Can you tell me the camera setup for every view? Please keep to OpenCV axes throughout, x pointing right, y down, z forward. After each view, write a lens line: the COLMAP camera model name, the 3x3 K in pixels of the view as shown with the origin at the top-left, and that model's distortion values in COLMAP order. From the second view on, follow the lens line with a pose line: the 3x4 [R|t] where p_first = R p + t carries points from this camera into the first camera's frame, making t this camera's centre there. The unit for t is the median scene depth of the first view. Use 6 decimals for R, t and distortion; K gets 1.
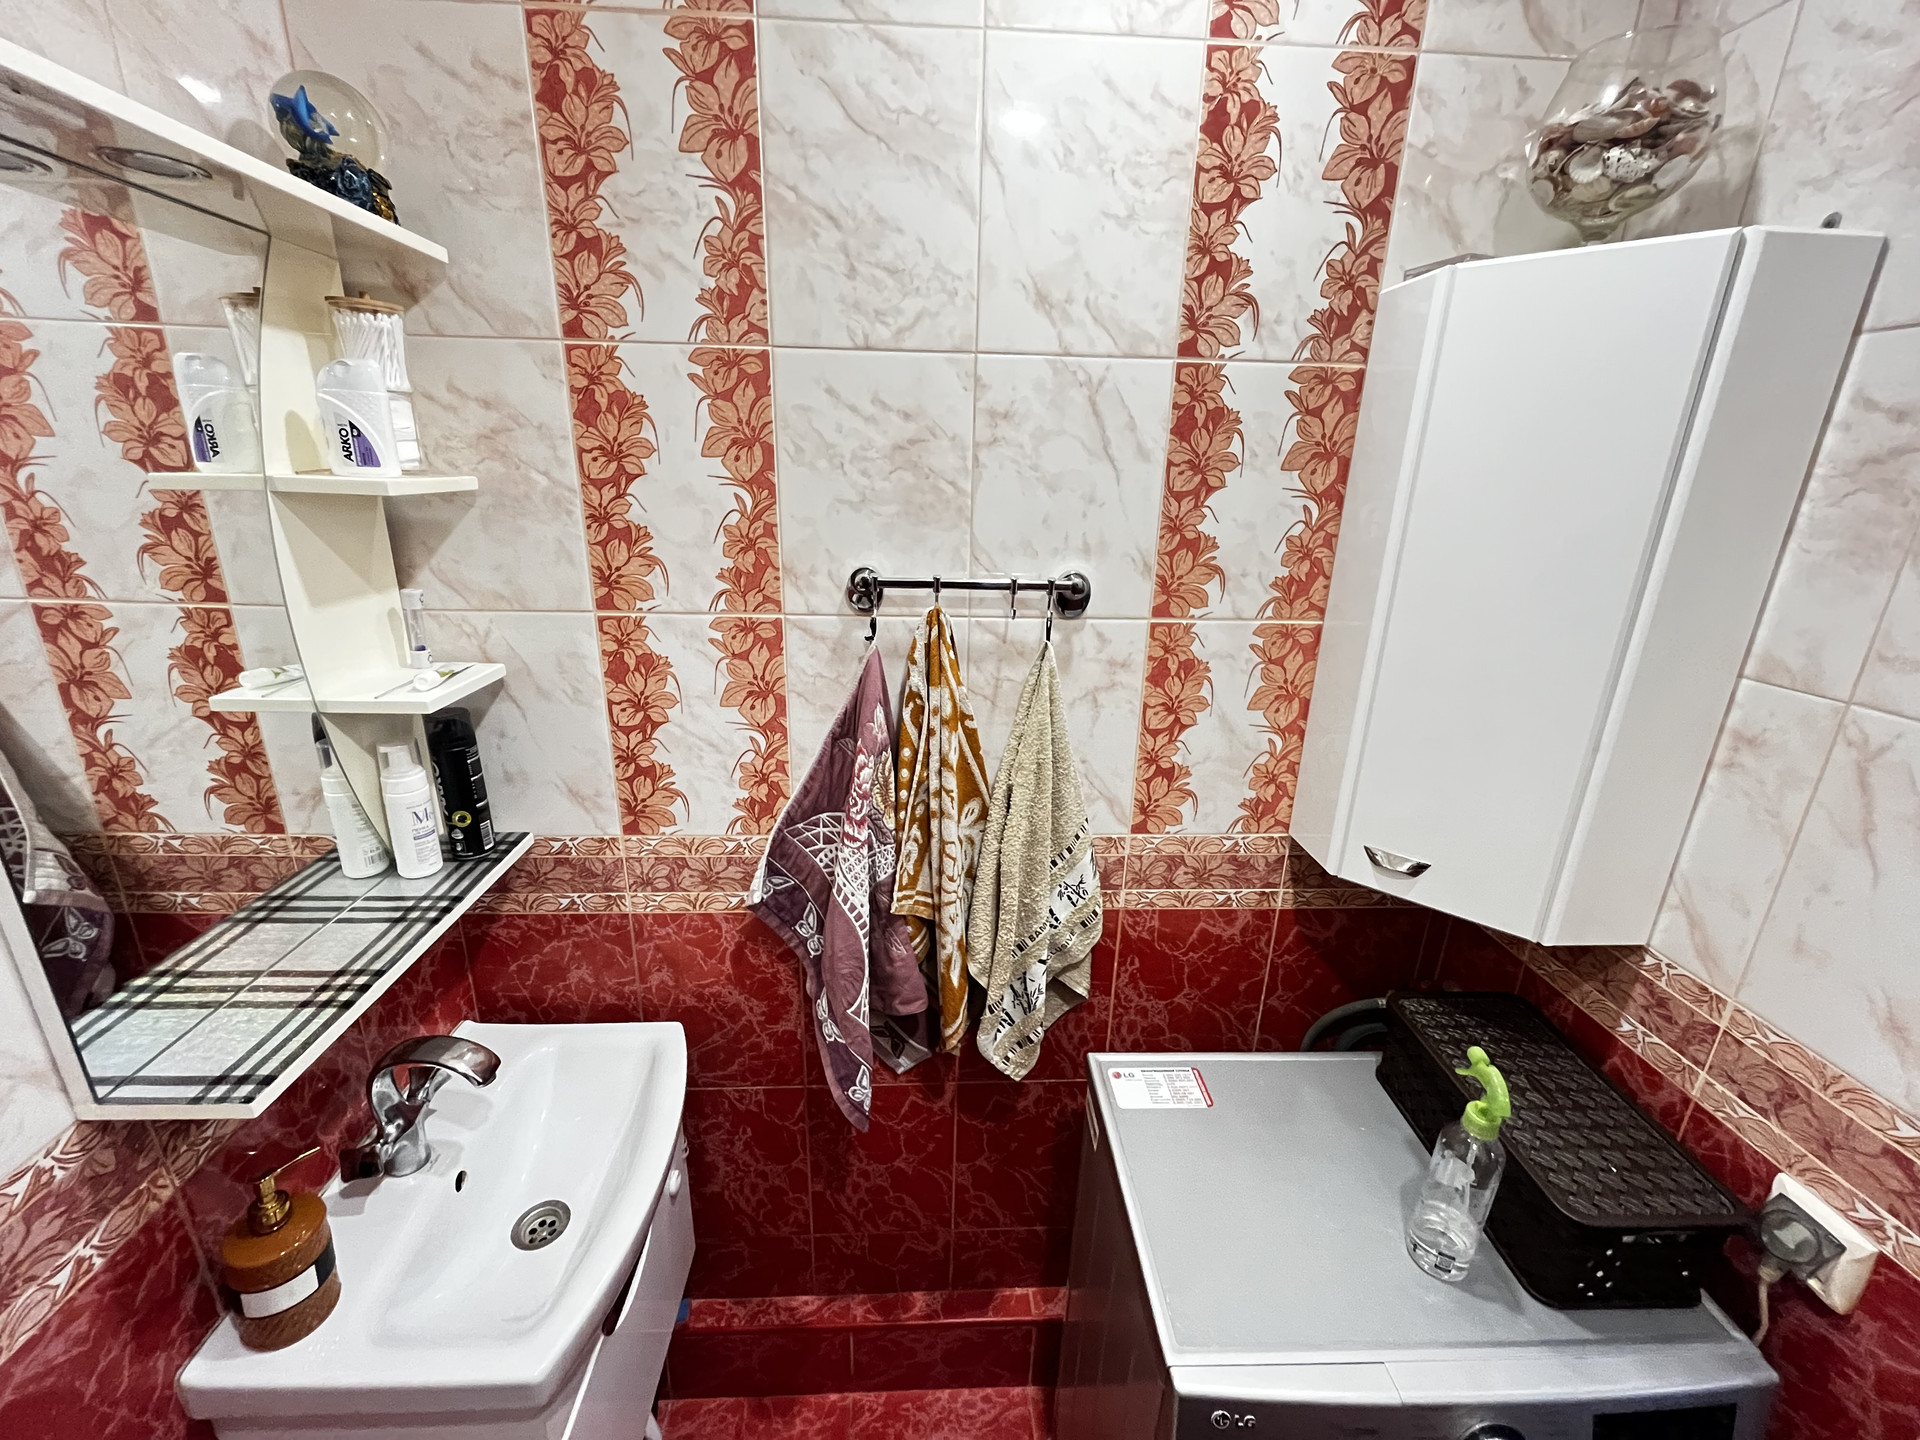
lens RADIAL K [[773.9, 0, 958.1], [0, 773.9, 722.4], [0, 0, 1]] dist [-0.001911, -0.000189]
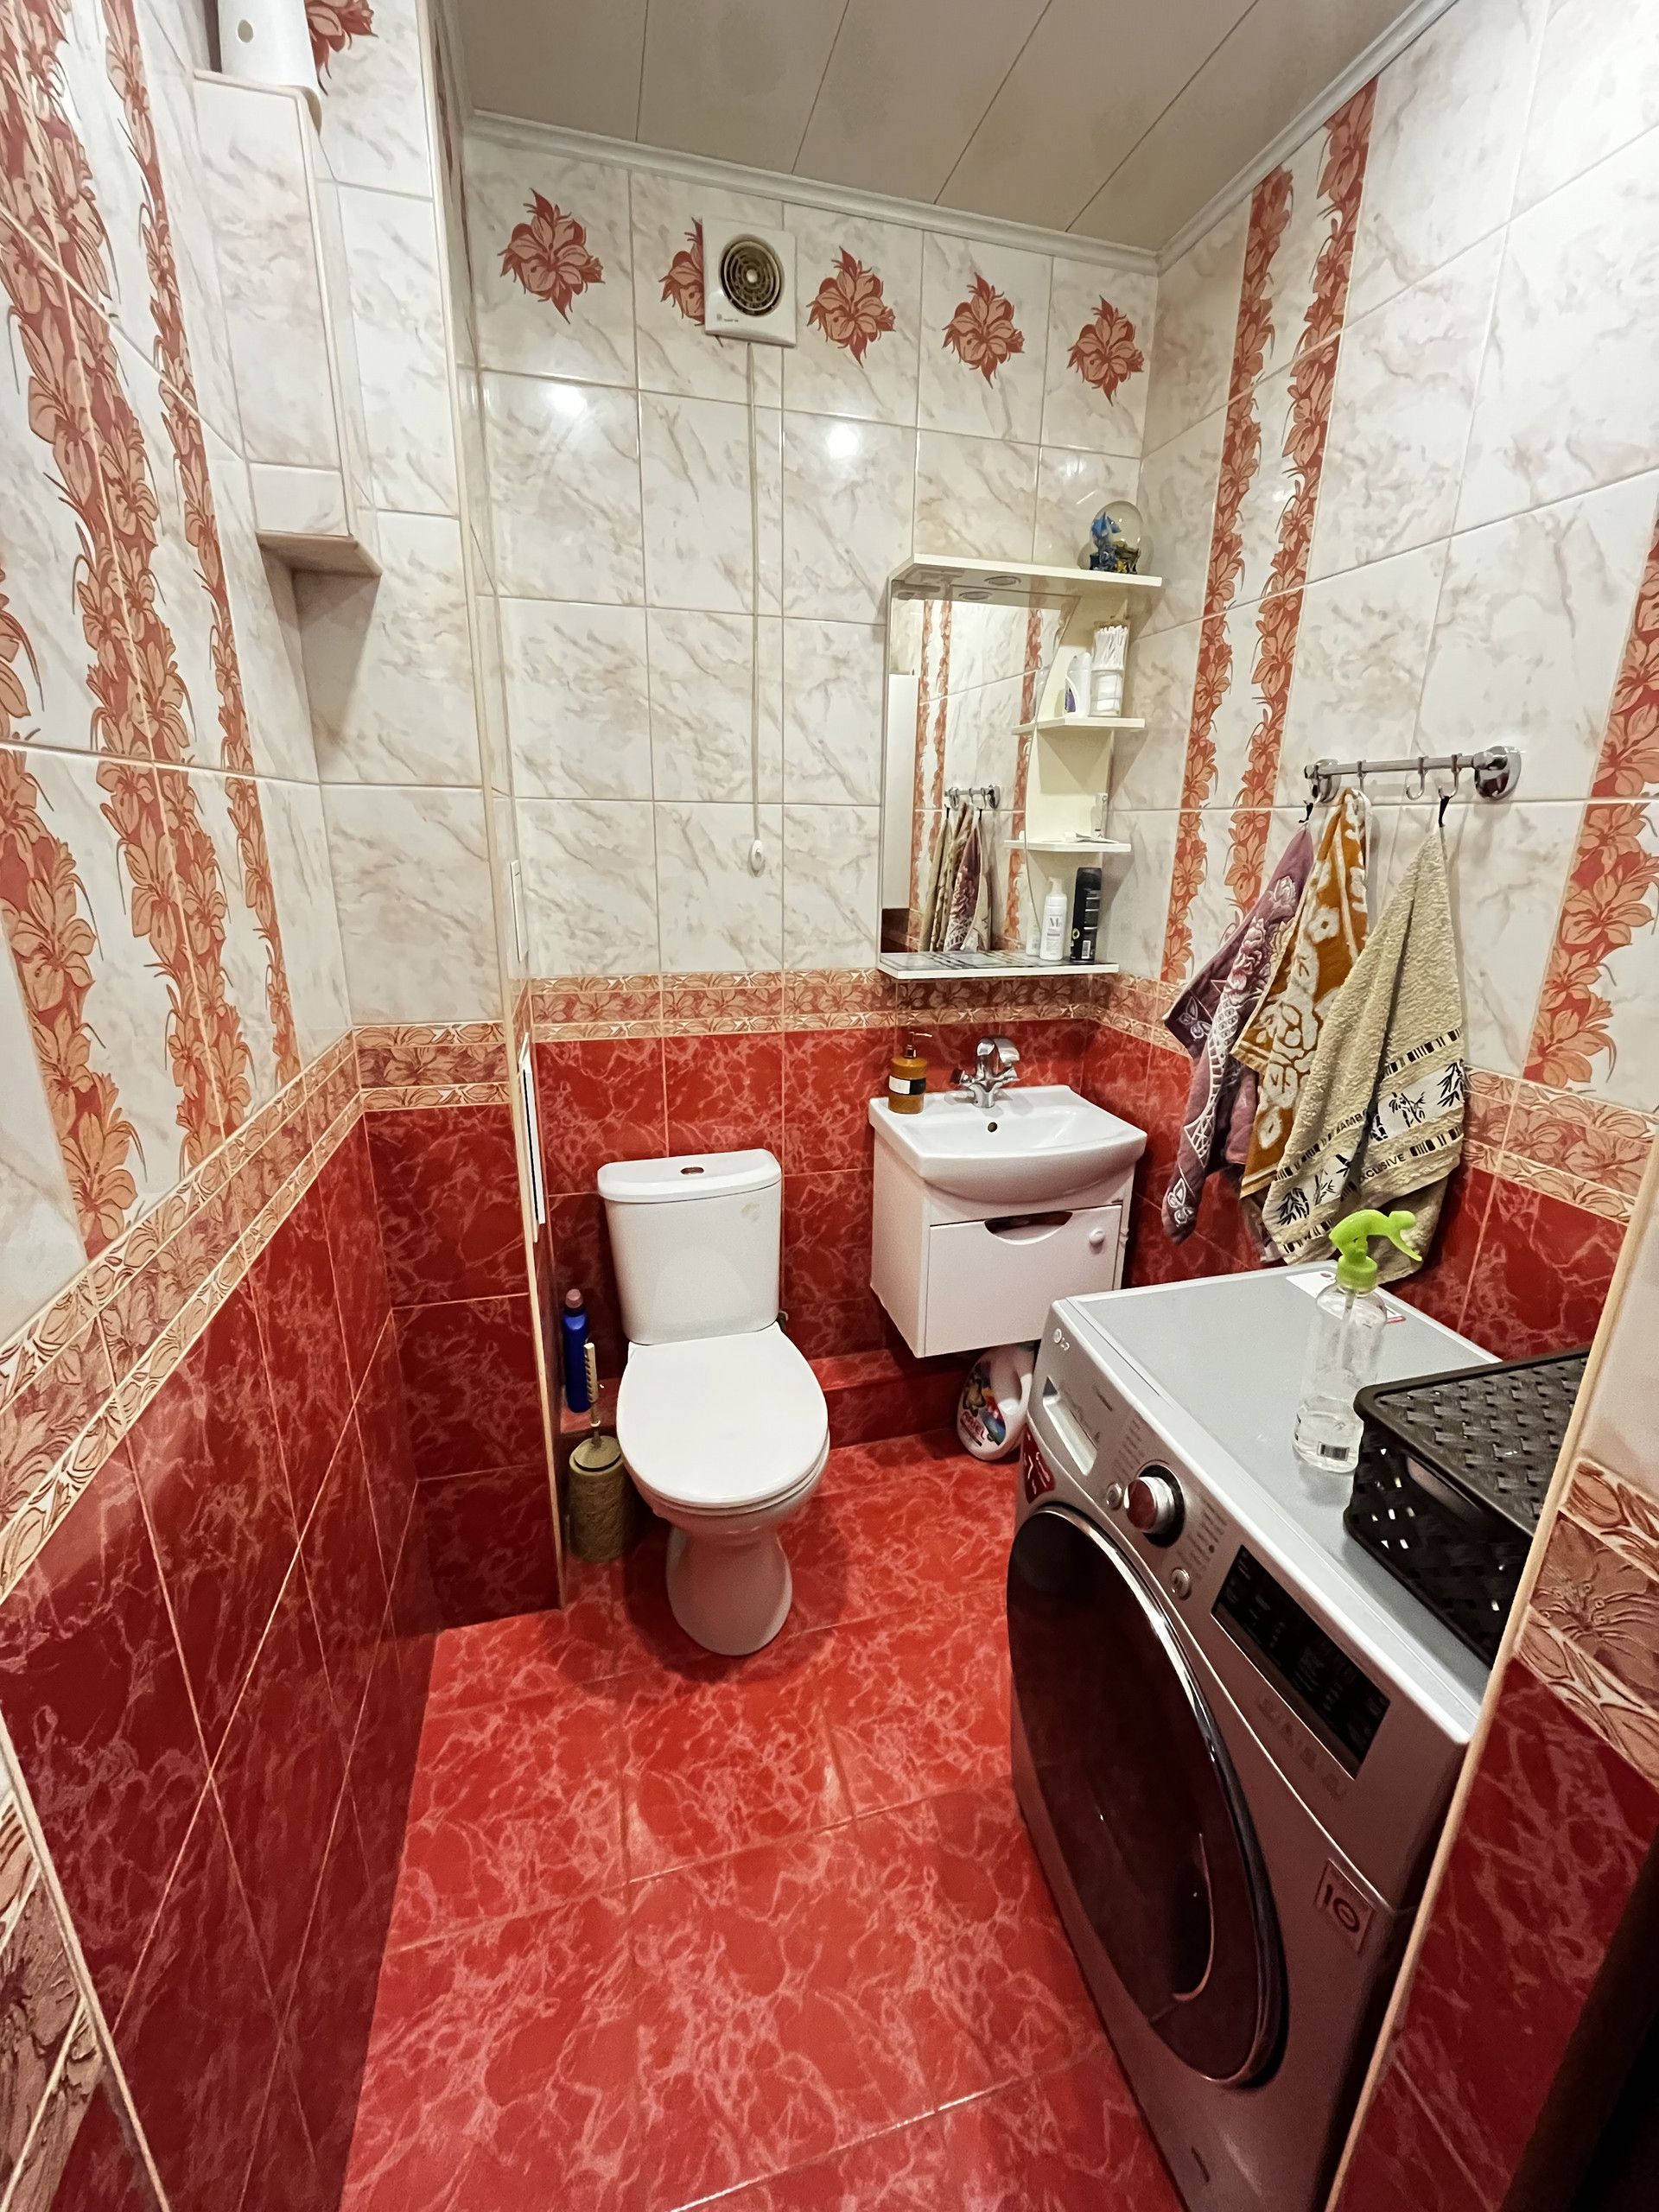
lens RADIAL K [[891.6, 0, 830.7], [0, 891.6, 1109.1], [0, 0, 1]] dist [-0.001911, -0.000189]
pose [[0.208230, 0.274761, -0.938694, 1.087954], [-0.308215, 0.929268, 0.203630, 0.234096], [0.928248, 0.246917, 0.278187, 0.069522]]
